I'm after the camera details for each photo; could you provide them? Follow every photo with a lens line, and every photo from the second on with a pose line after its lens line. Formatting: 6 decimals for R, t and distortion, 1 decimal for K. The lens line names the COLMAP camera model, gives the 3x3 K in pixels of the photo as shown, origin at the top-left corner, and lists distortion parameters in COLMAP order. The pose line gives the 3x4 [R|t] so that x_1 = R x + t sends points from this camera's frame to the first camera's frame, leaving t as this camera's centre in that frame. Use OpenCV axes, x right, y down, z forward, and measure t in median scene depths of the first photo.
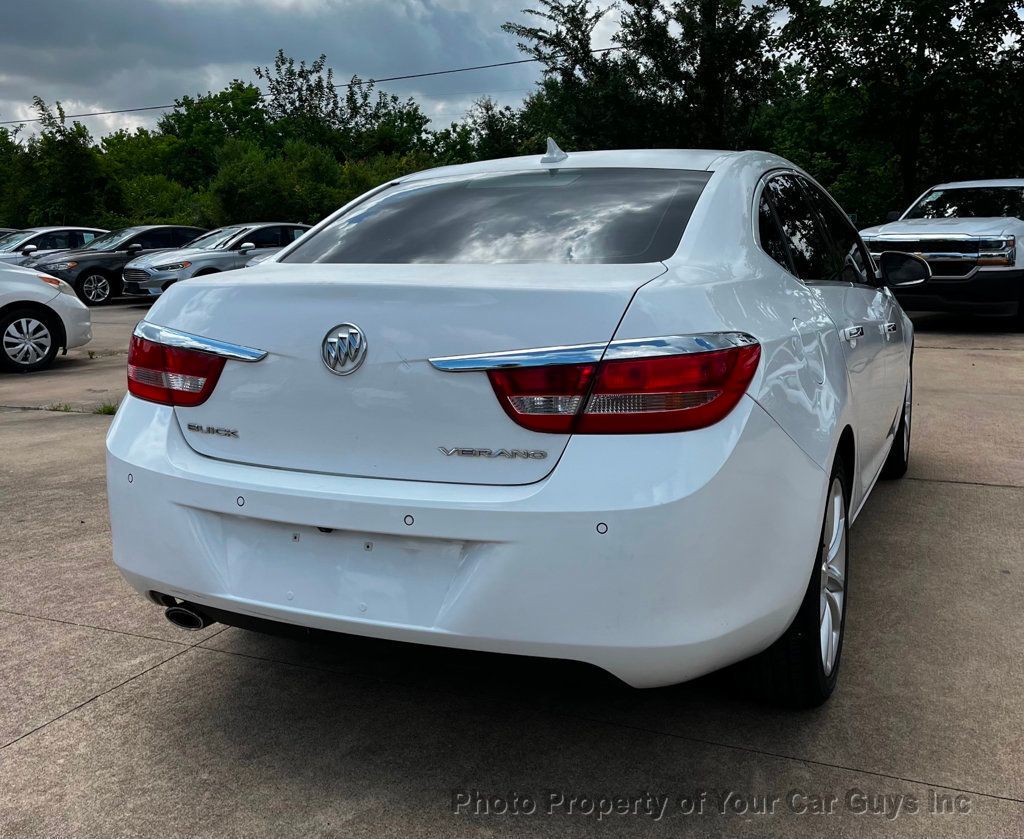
lens RADIAL K [[1016.6, 0, 512.0], [0, 1016.6, 419.5], [0, 0, 1]] dist [0.004556, -0.004205]
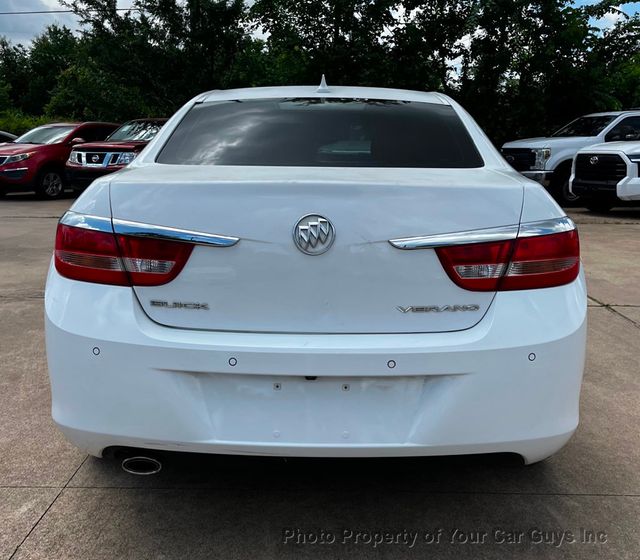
lens RADIAL K [[689.0, 0, 320.0], [0, 689.0, 280.0], [0, 0, 1]] dist [0.034844, -0.034164]
pose [[0.917831, -0.051490, 0.393618, -0.416666], [0.046380, 0.998671, 0.022490, -0.026231], [-0.394252, -0.002386, 0.918999, 0.174623]]
